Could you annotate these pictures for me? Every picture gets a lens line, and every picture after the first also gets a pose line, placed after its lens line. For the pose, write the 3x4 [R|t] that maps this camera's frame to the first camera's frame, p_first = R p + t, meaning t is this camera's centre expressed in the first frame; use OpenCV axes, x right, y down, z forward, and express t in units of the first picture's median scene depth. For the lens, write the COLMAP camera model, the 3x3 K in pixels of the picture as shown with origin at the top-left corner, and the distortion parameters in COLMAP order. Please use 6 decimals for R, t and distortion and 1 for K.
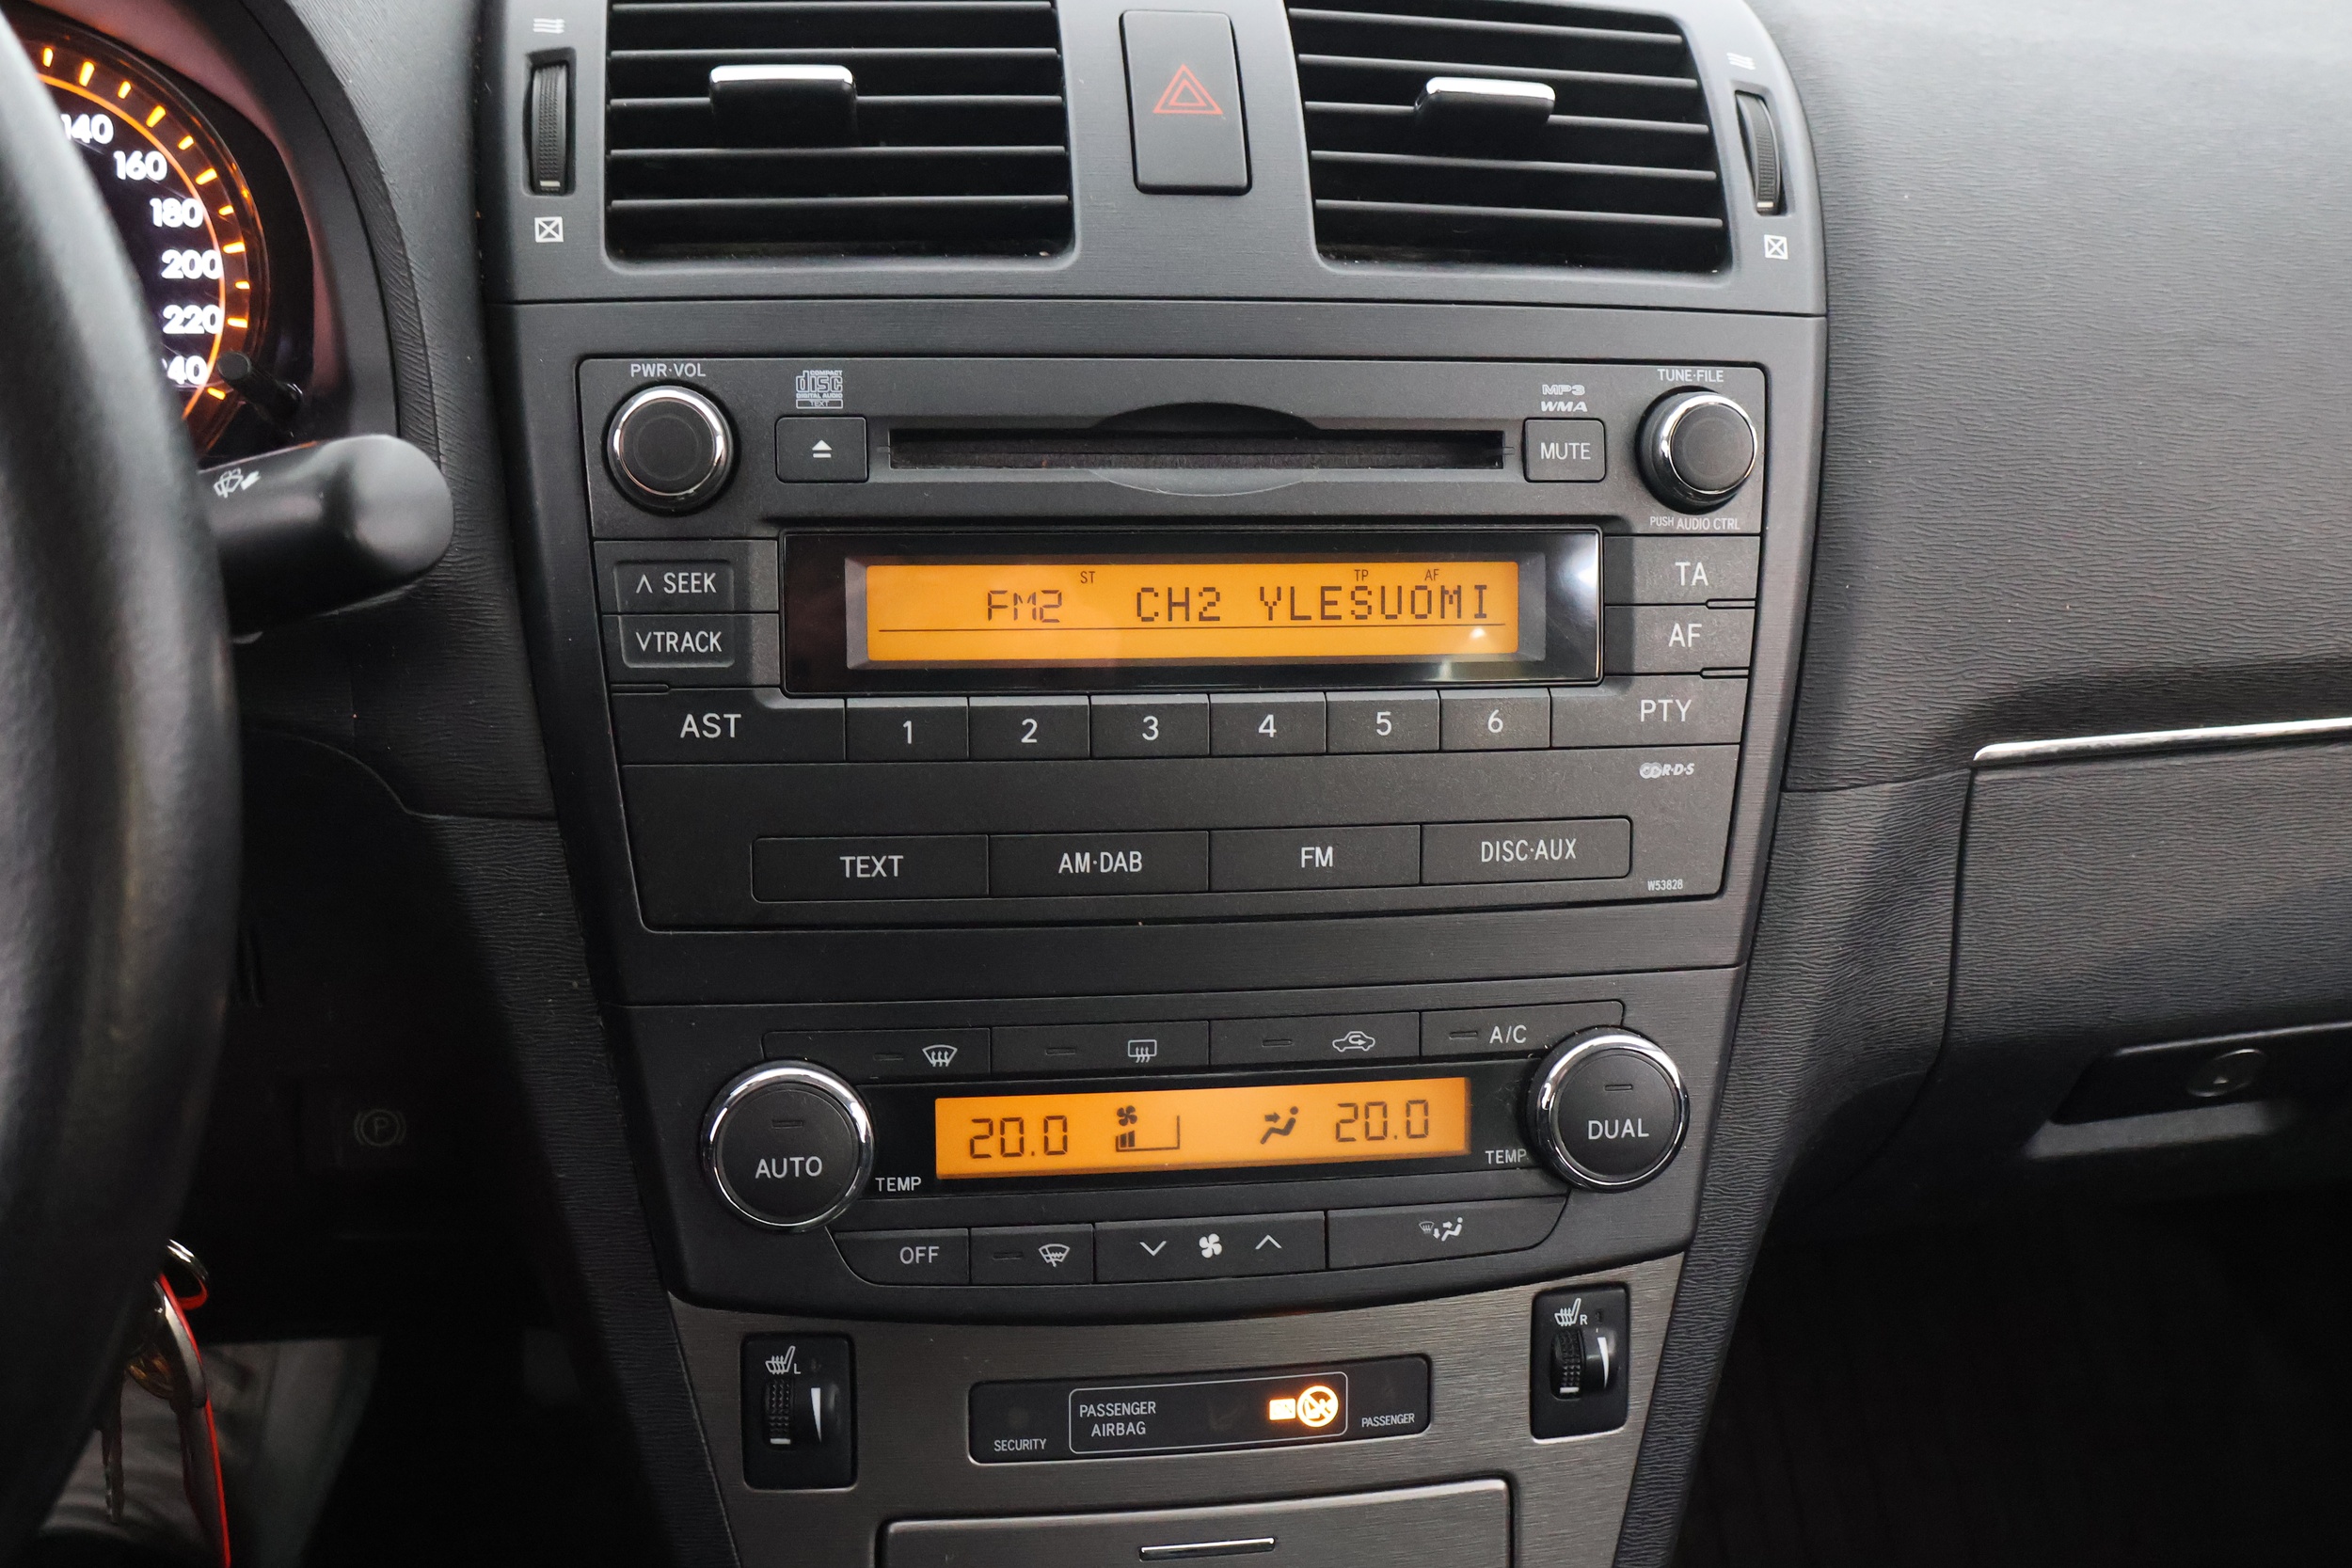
lens RADIAL K [[2406.9, 0, 1187.7], [0, 2406.9, 677.7], [0, 0, 1]] dist [-0.017693, 0.000000]
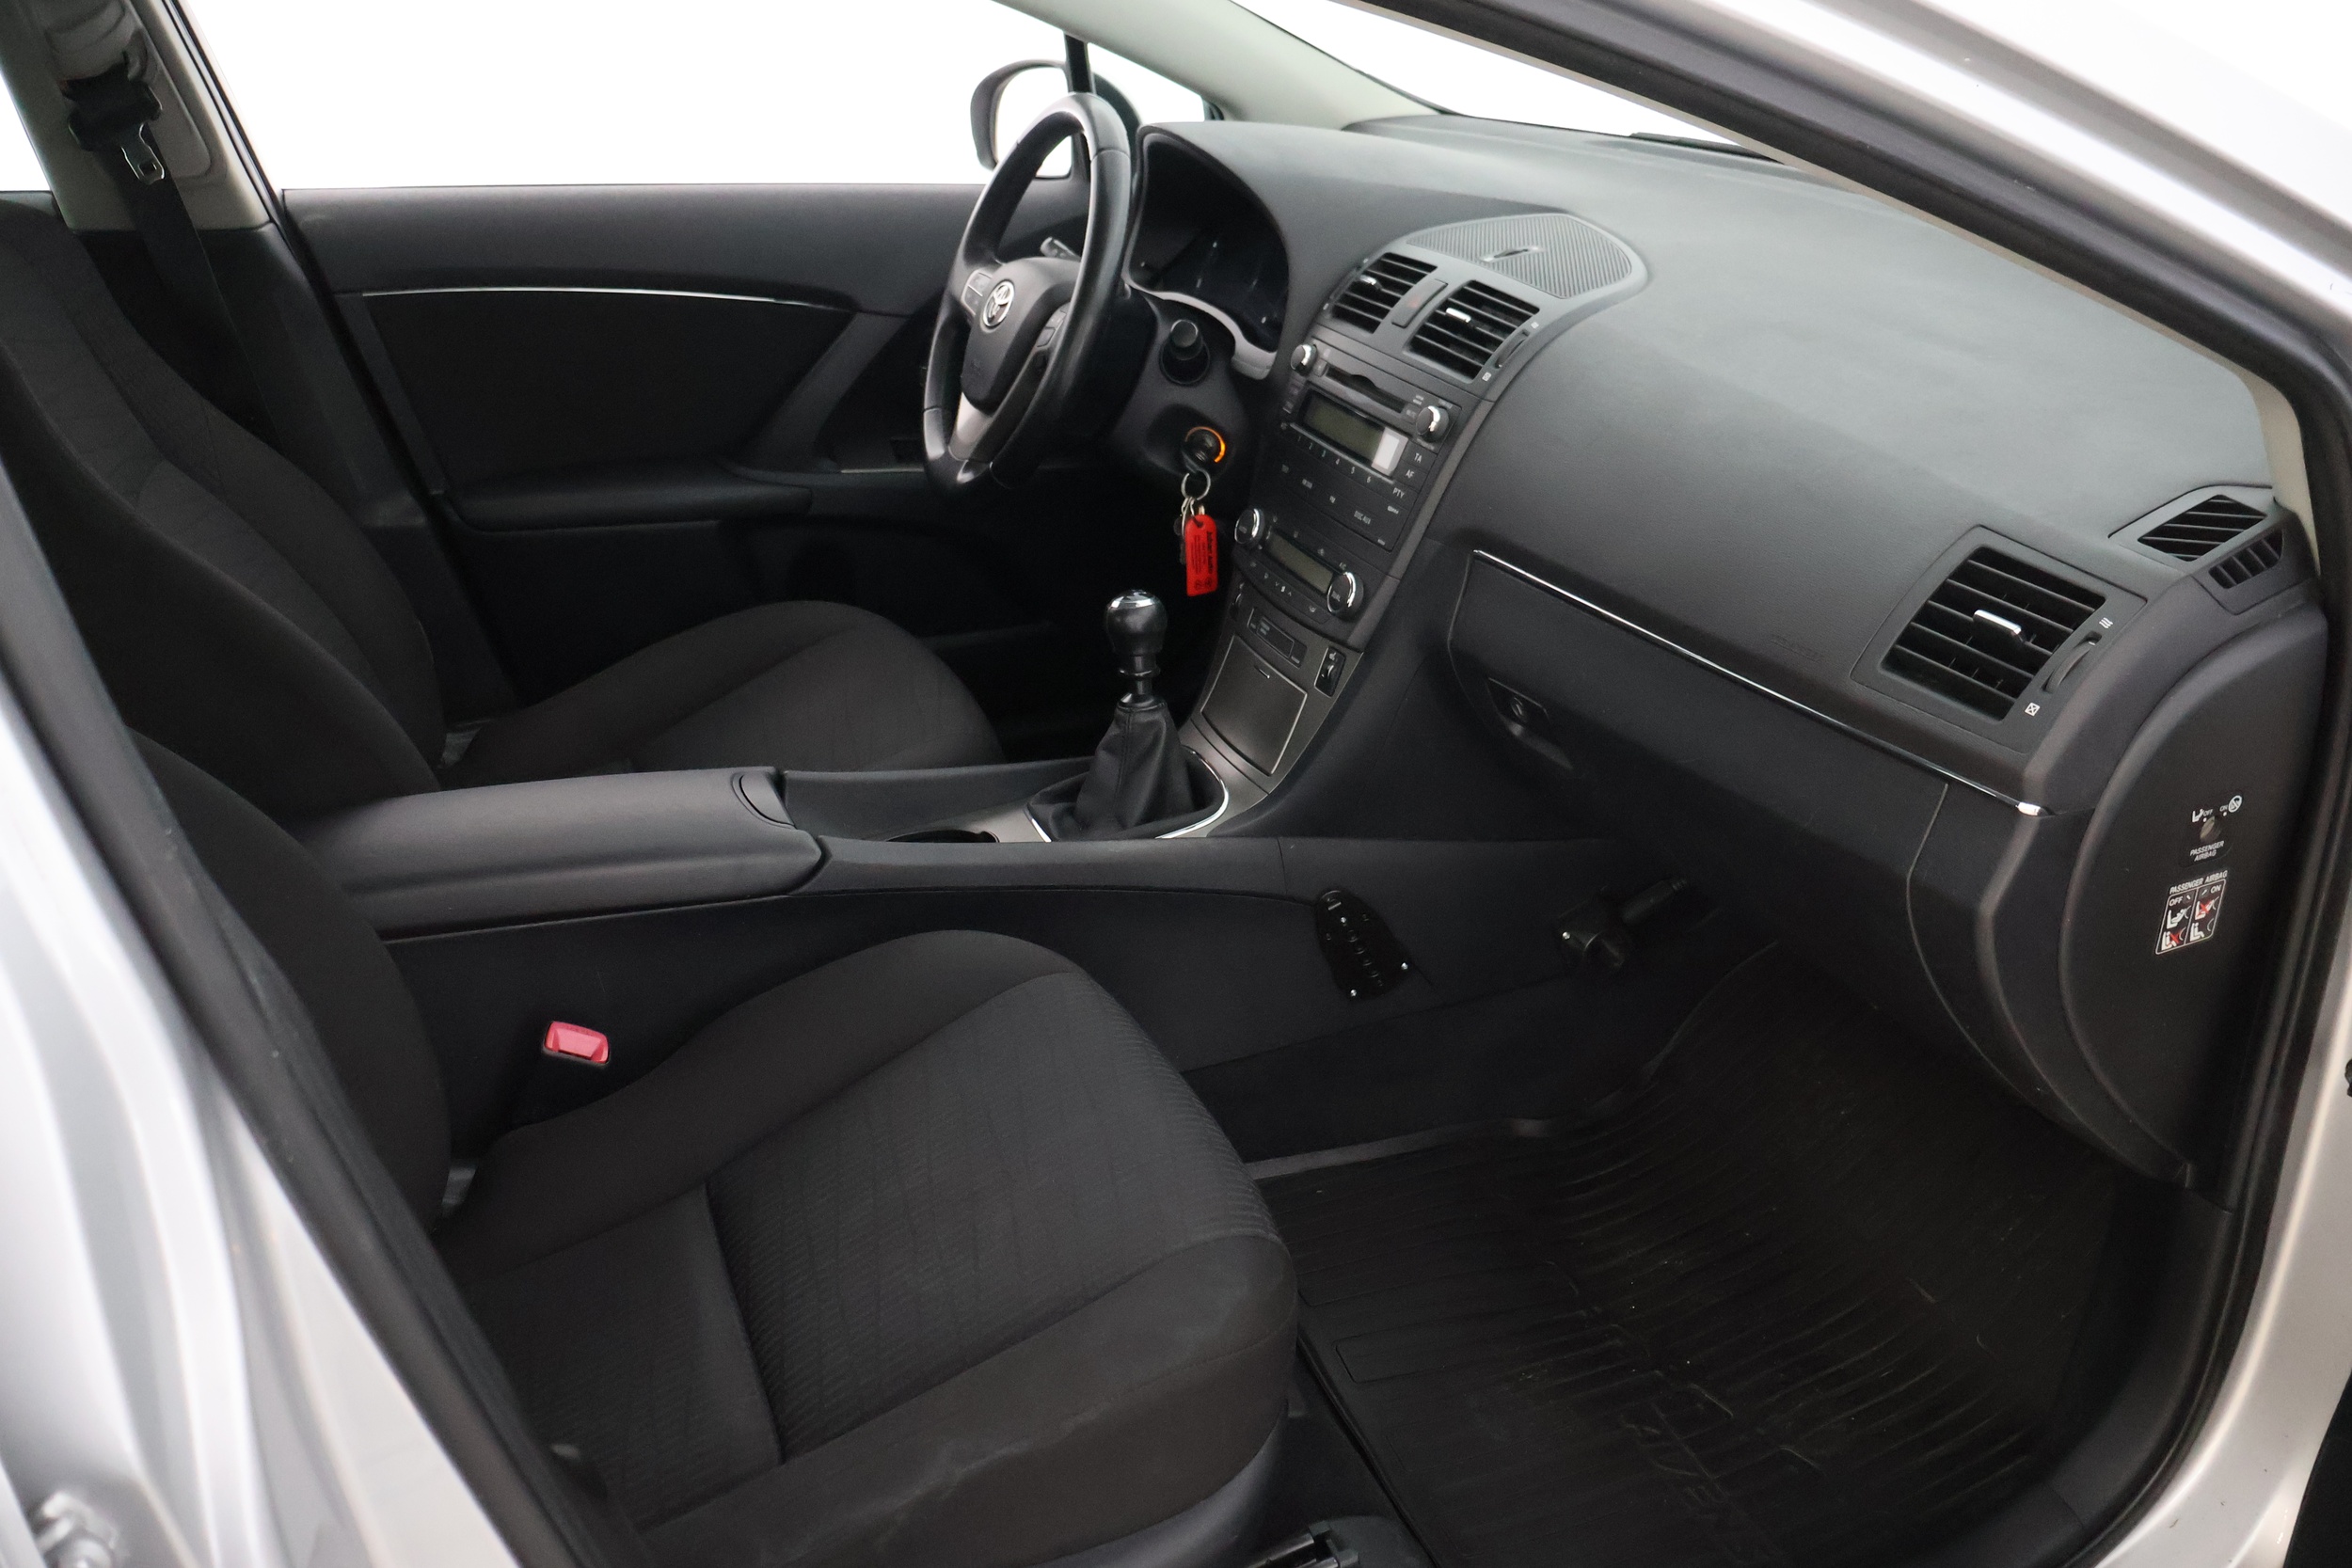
lens RADIAL K [[1894.0, 0, 1189.5], [0, 1894.0, 774.0], [0, 0, 1]] dist [-0.010306, 0.001077]
pose [[0.246450, 0.369309, -0.896032, 2.695690], [-0.402935, 0.879899, 0.251835, -0.193594], [0.881423, 0.298978, 0.365659, -0.125794]]
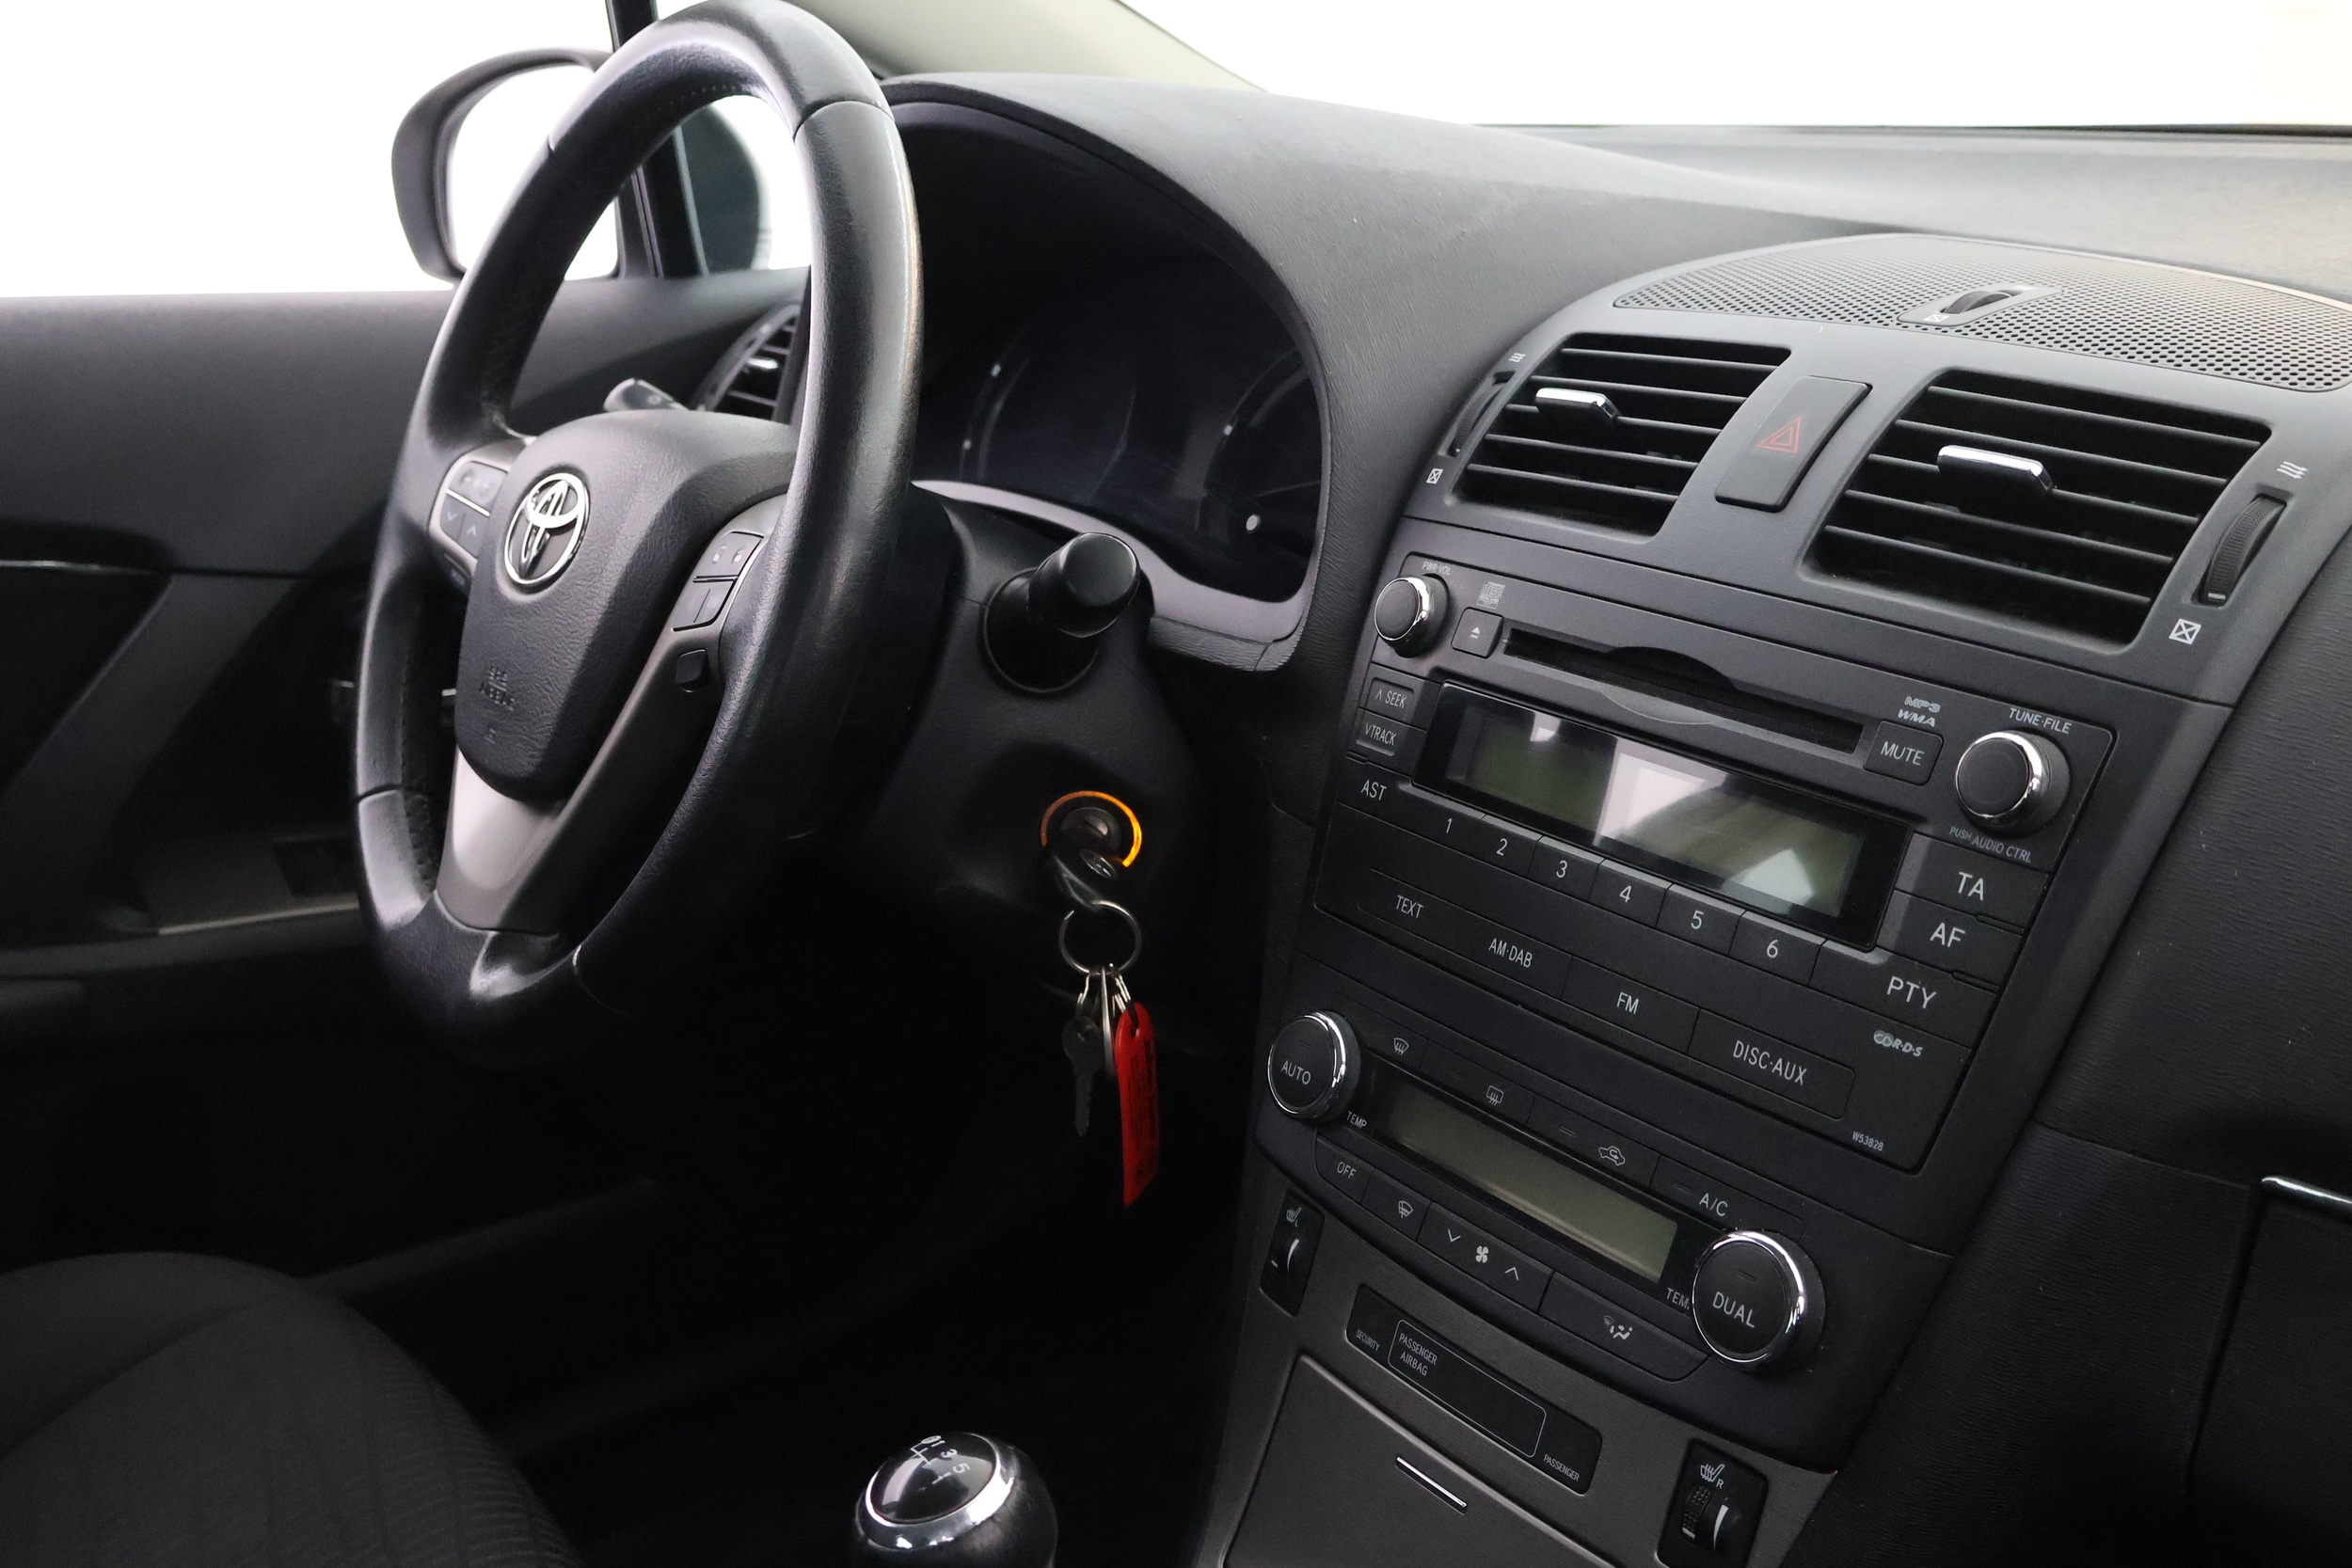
lens RADIAL K [[2283.0, 0, 1172.5], [0, 2283.0, 776.2], [0, 0, 1]] dist [0.022850, 0.000000]
pose [[0.464646, 0.216281, -0.858677, 0.946858], [-0.340336, 0.938848, 0.052313, -0.020376], [0.817481, 0.267932, 0.509840, 0.139108]]
